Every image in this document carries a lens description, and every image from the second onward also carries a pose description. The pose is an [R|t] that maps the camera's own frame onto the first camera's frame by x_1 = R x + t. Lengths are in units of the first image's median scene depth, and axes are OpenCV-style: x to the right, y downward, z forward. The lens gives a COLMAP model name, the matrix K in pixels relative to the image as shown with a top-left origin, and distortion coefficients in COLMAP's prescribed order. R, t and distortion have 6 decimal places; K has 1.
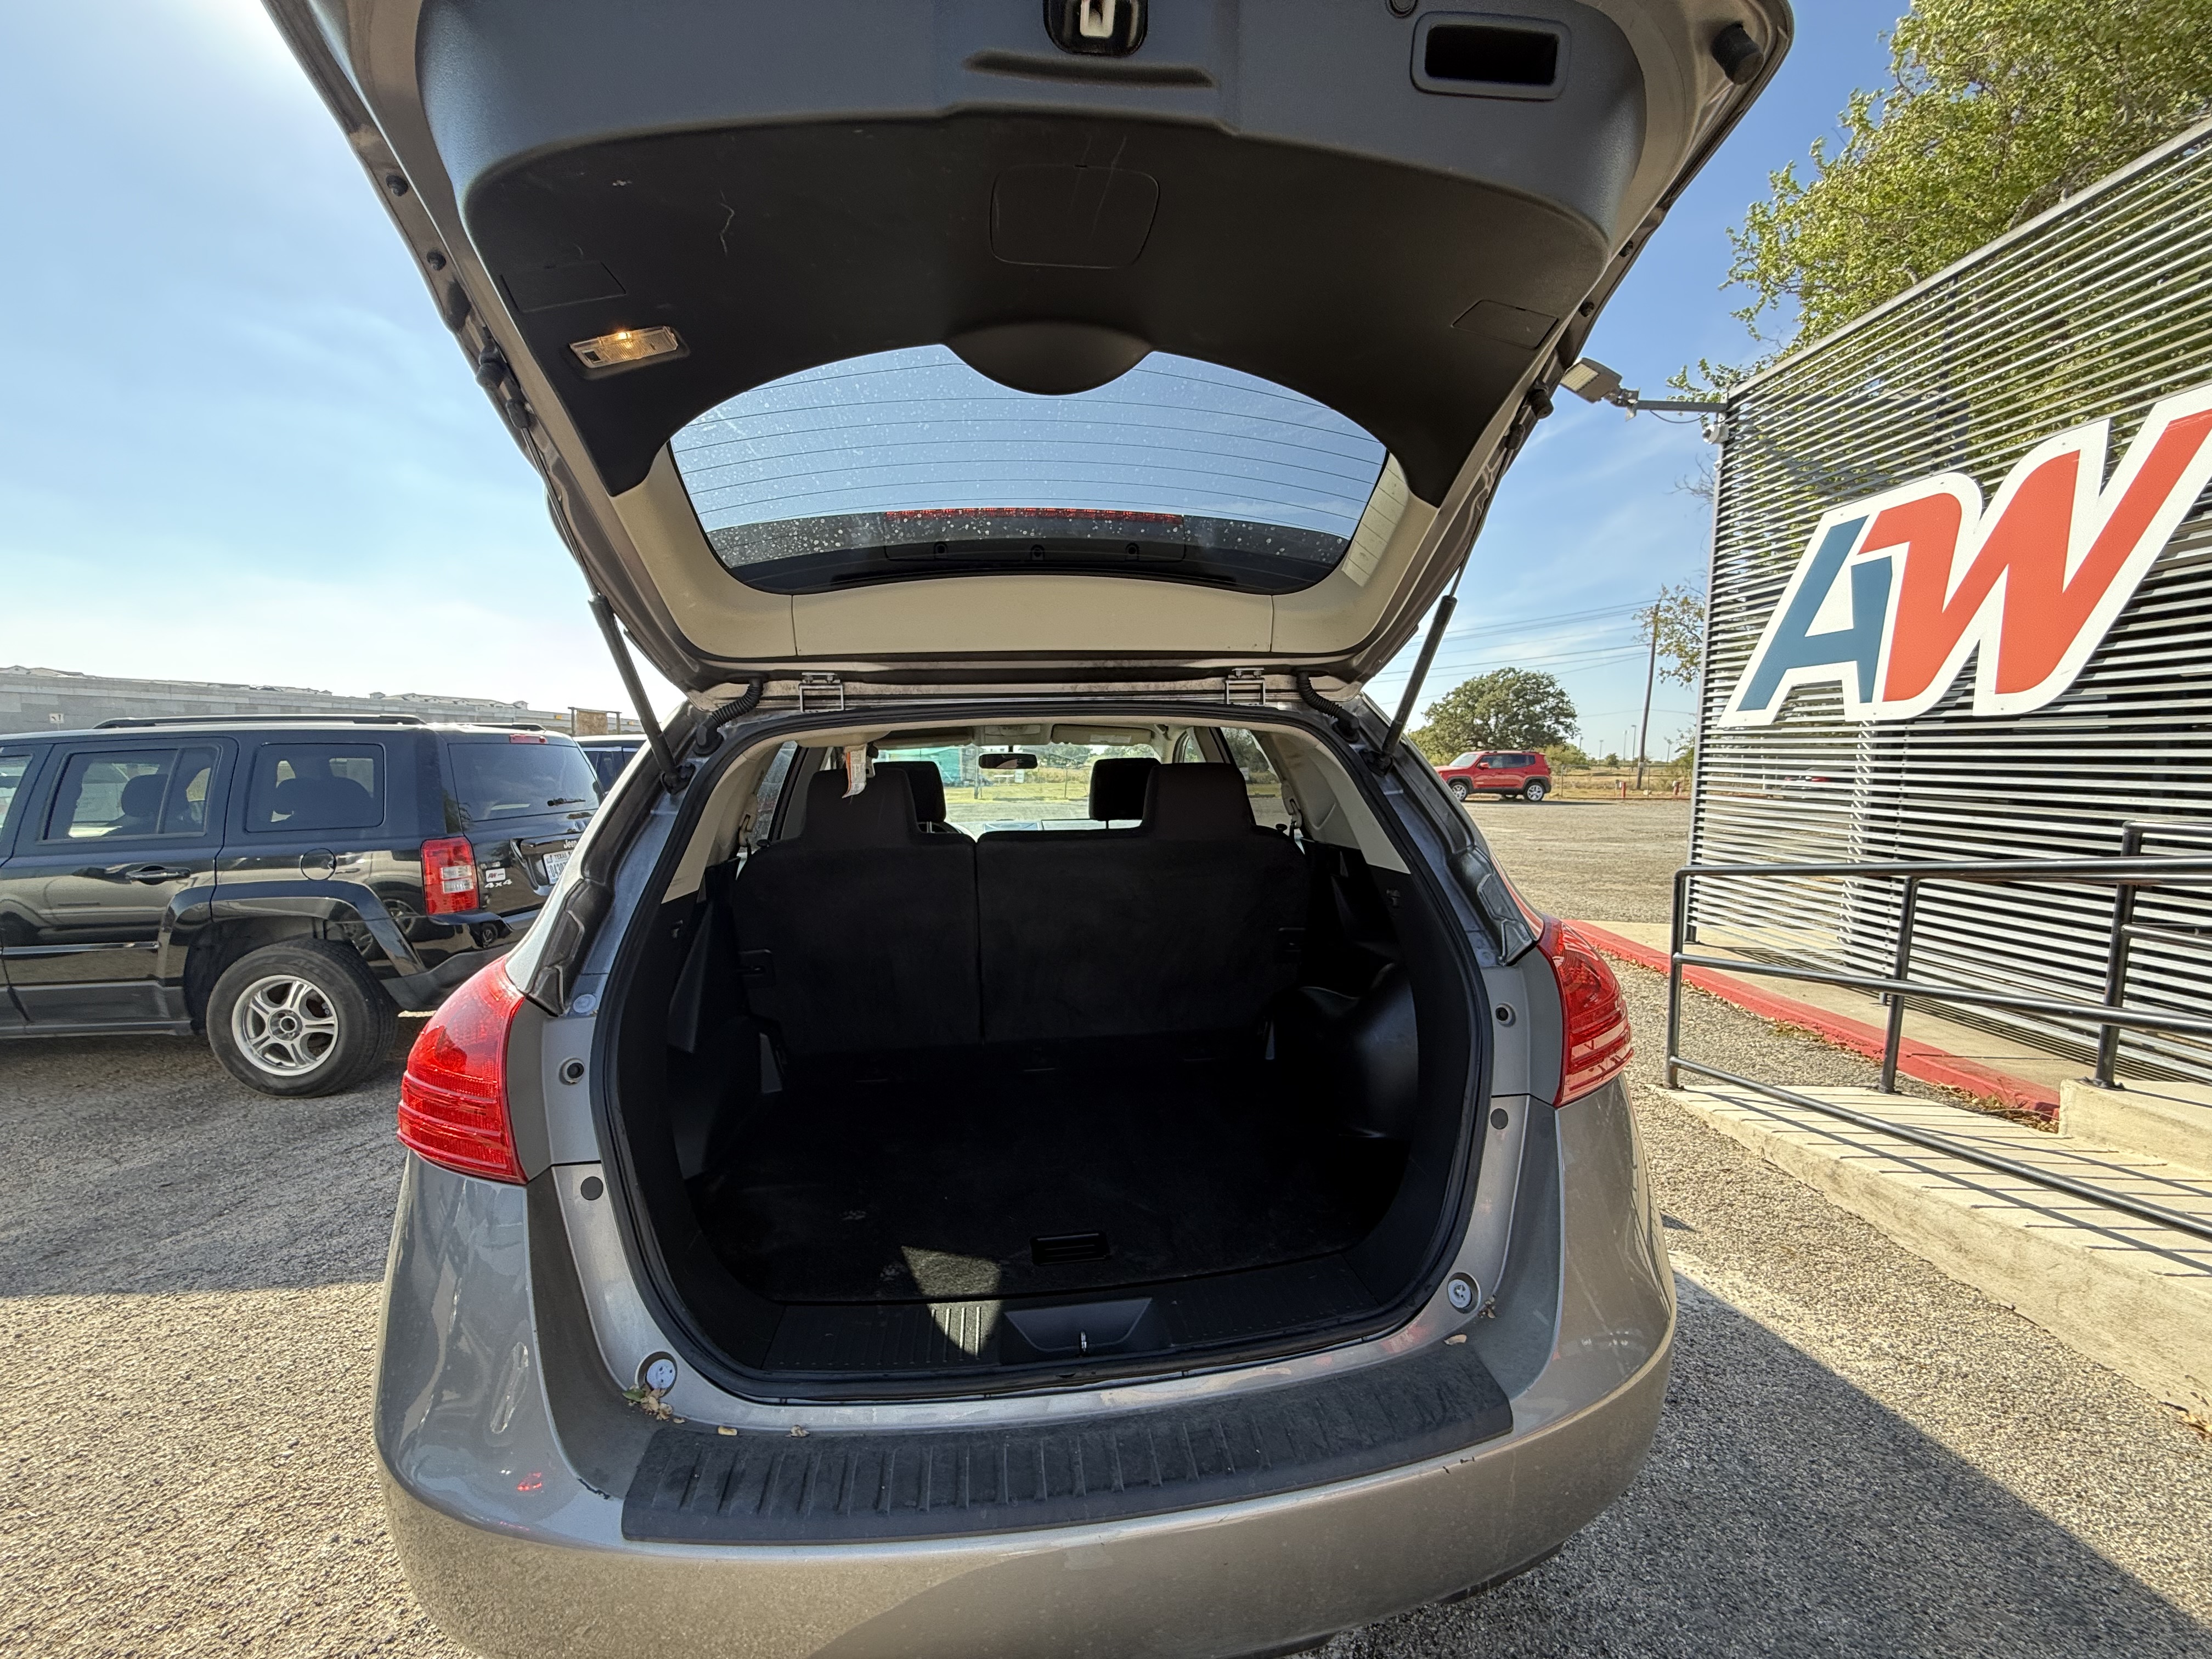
lens RADIAL K [[888.0, 0, 1109.3], [0, 888.0, 828.5], [0, 0, 1]] dist [0.001425, -0.000986]
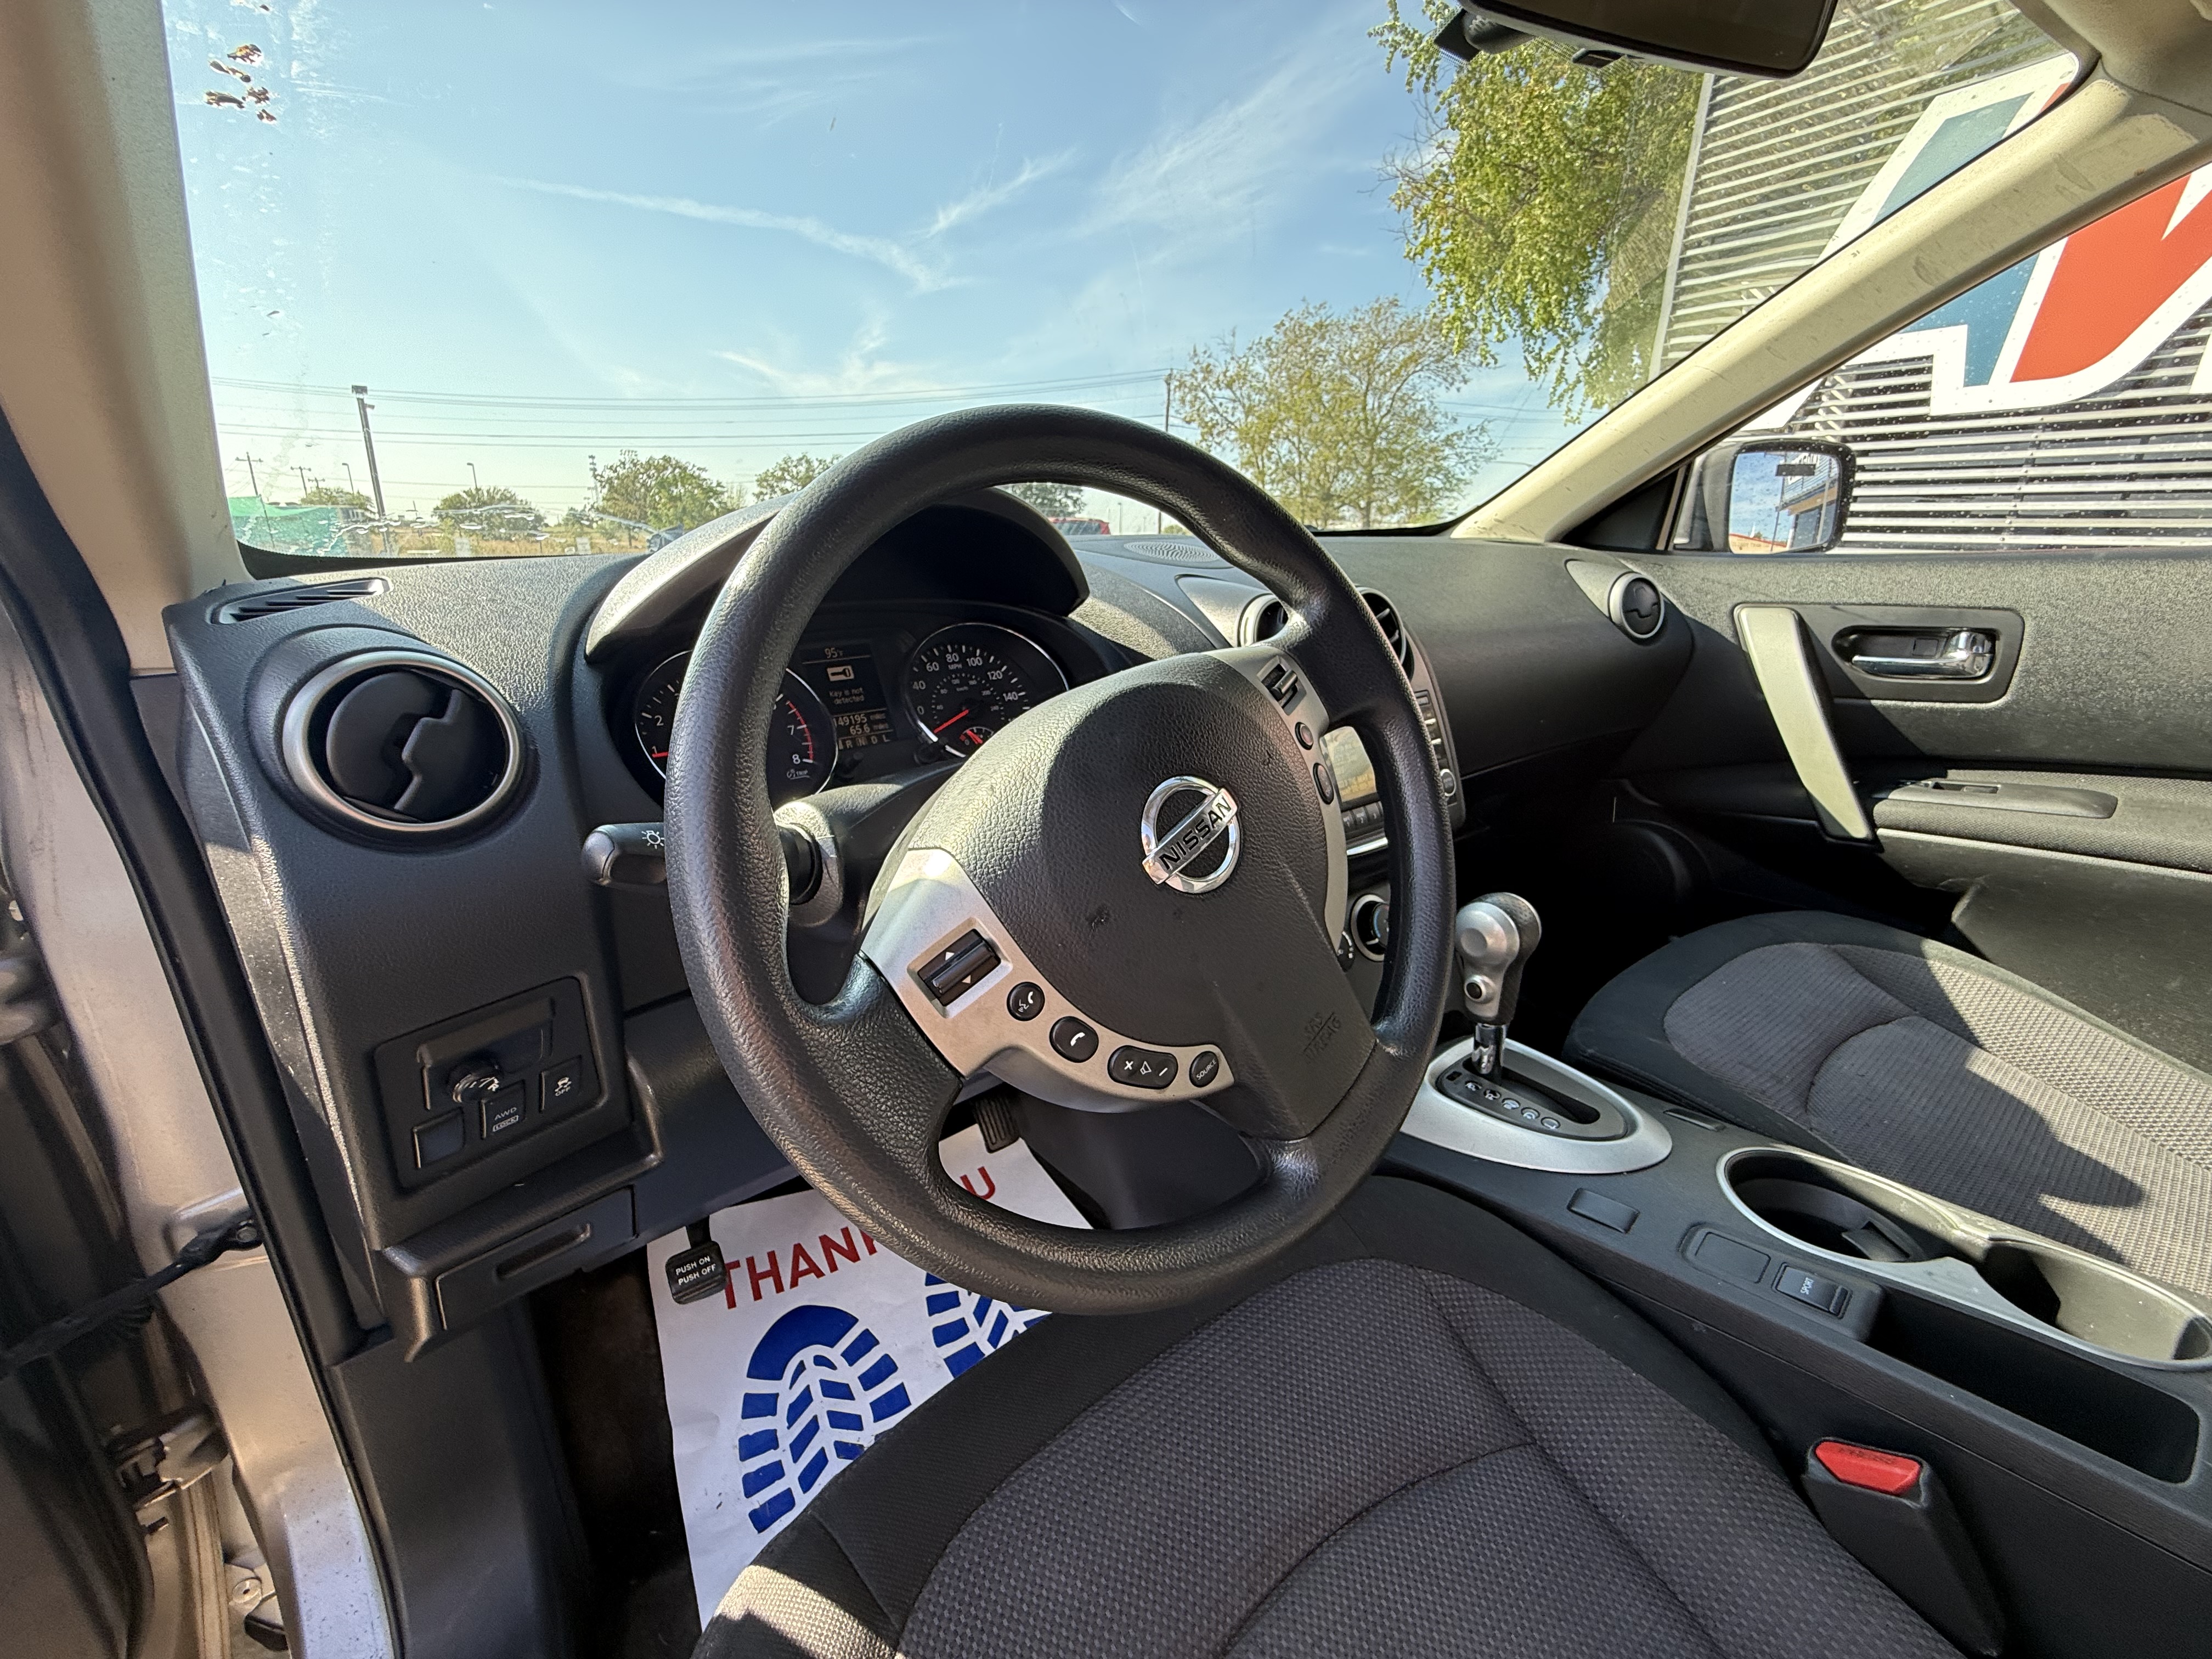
lens RADIAL K [[888.0, 0, 1100.5], [0, 888.0, 831.0], [0, 0, 1]] dist [0.001425, -0.000986]
pose [[0.864396, -0.154692, 0.478424, -0.234258], [0.035732, 0.967991, 0.248428, 0.010828], [-0.501540, -0.197645, 0.842255, 0.775423]]
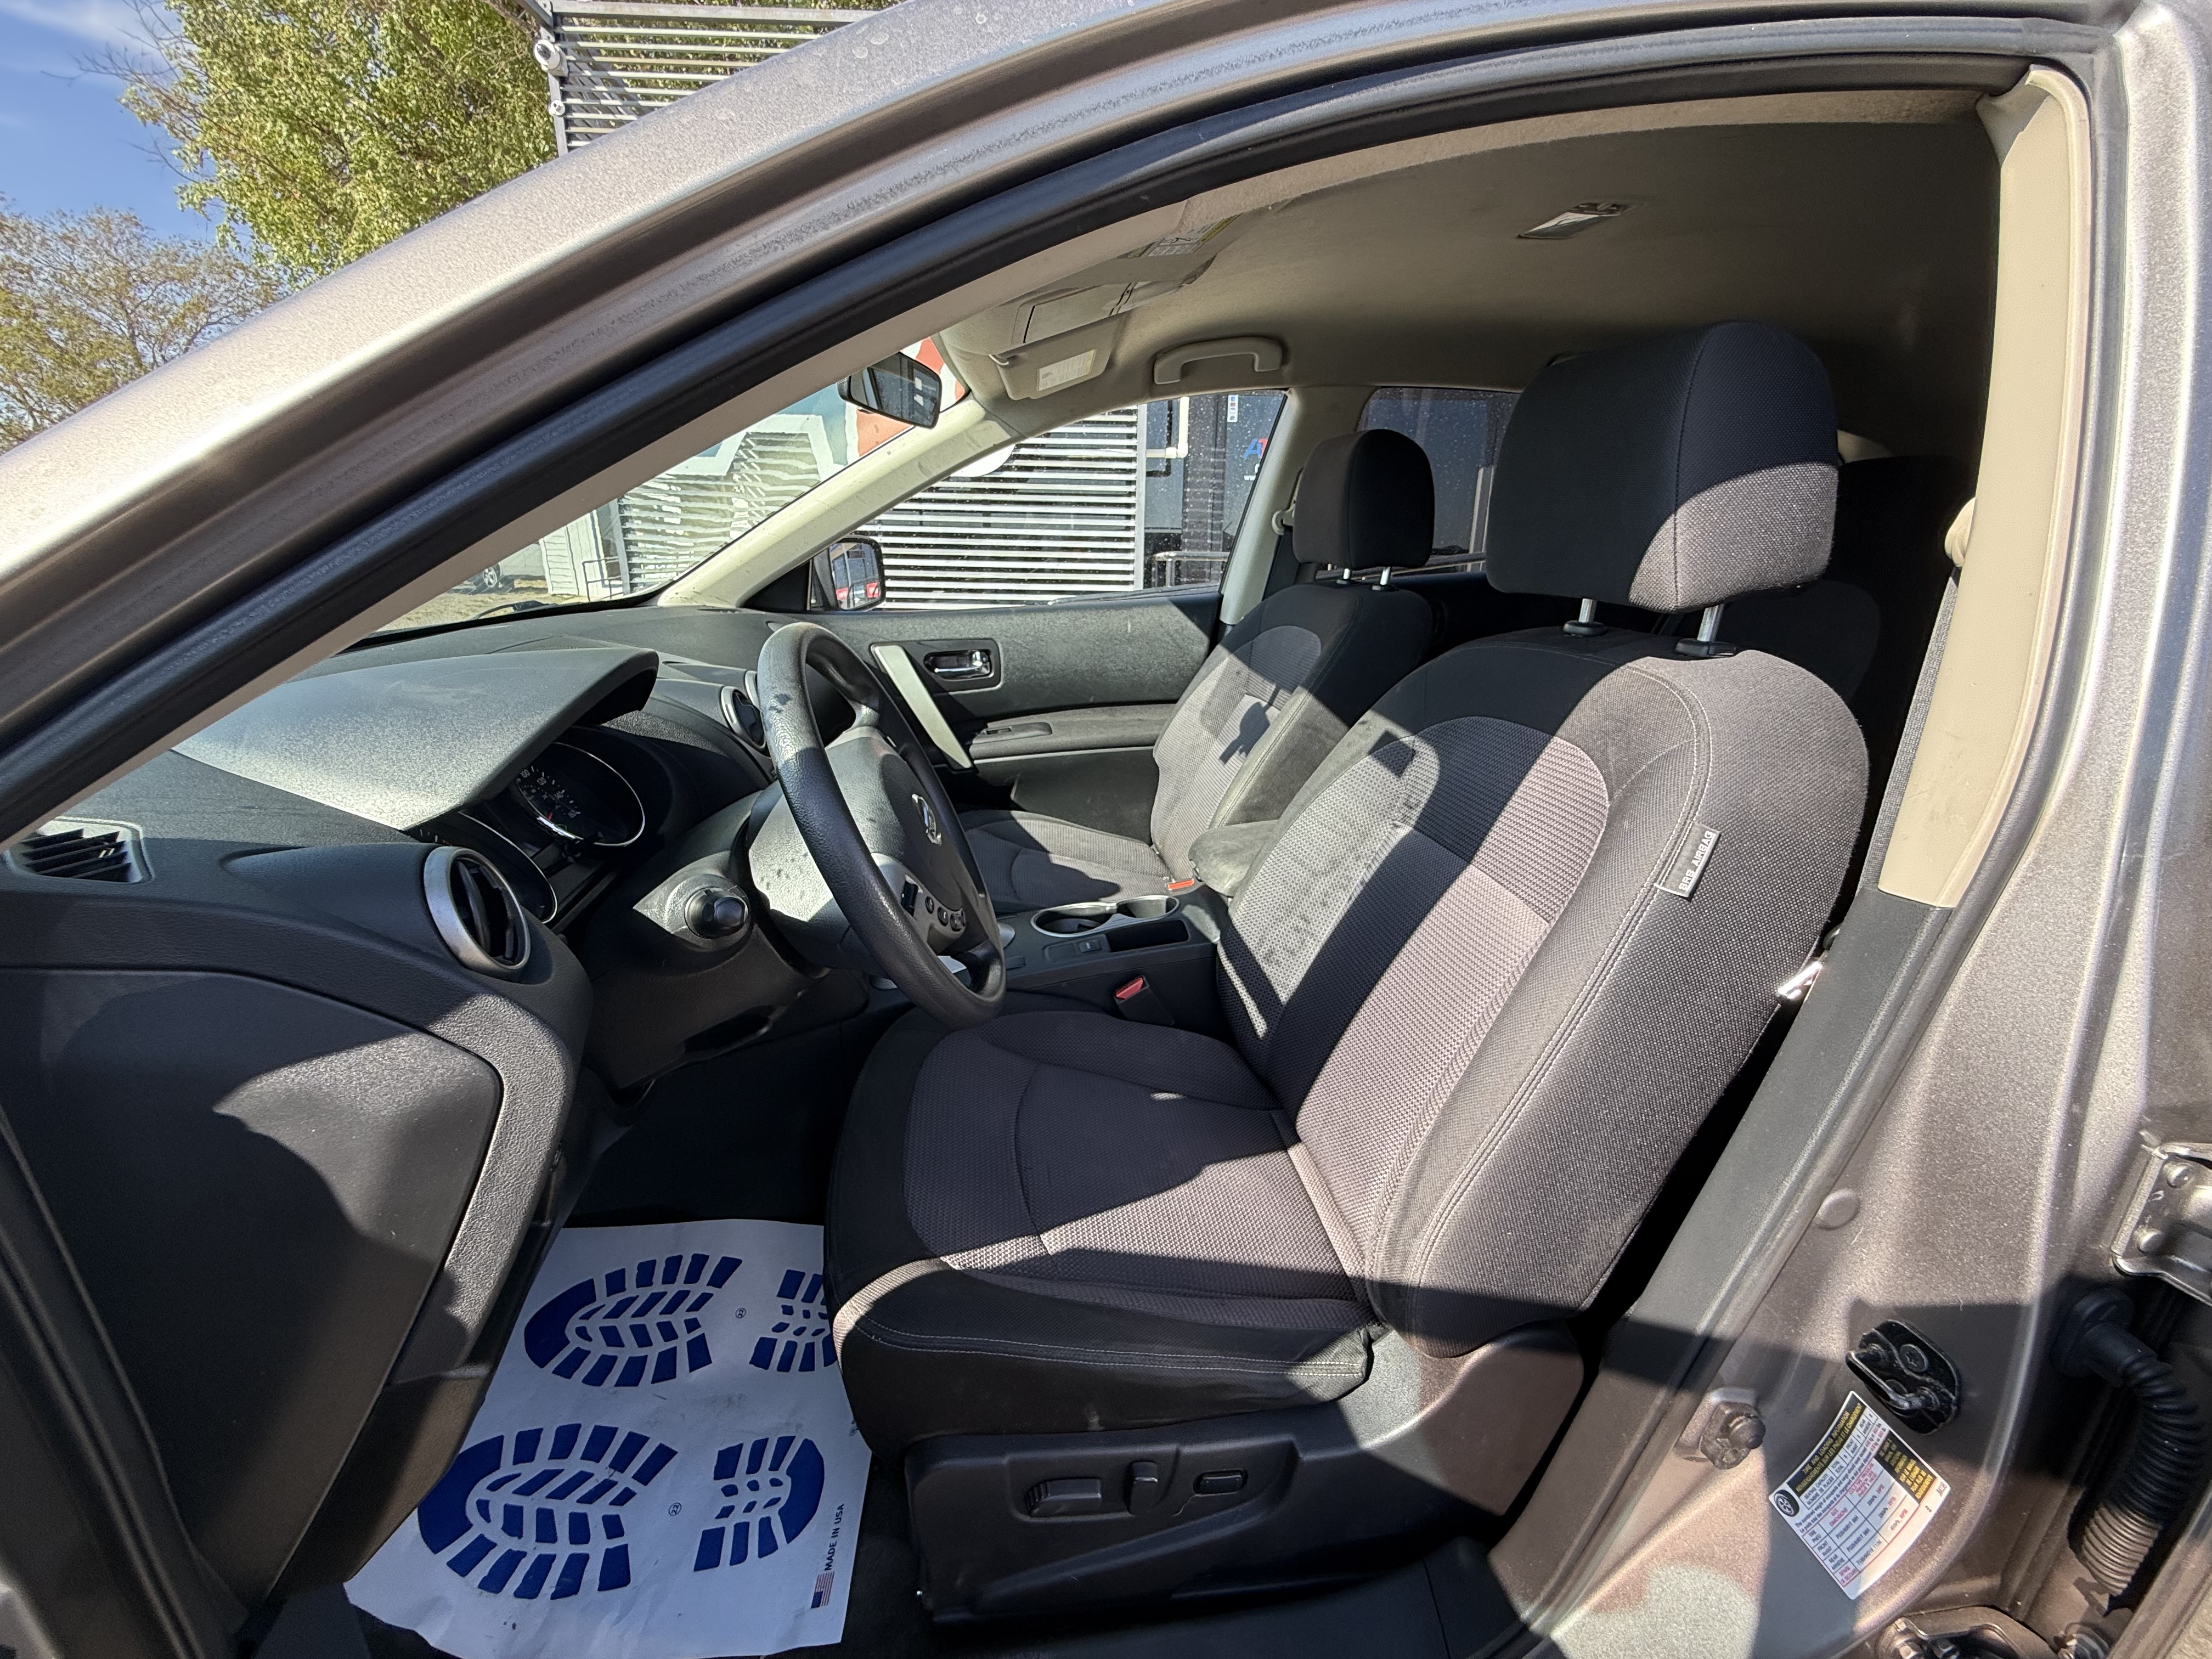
lens RADIAL K [[888.0, 0, 1108.0], [0, 888.0, 822.1], [0, 0, 1]] dist [0.001425, -0.000986]
pose [[-0.012191, -0.298279, 0.954401, -0.364308], [0.066901, 0.952090, 0.298412, -0.019784], [-0.997685, 0.067488, 0.008348, 0.804198]]
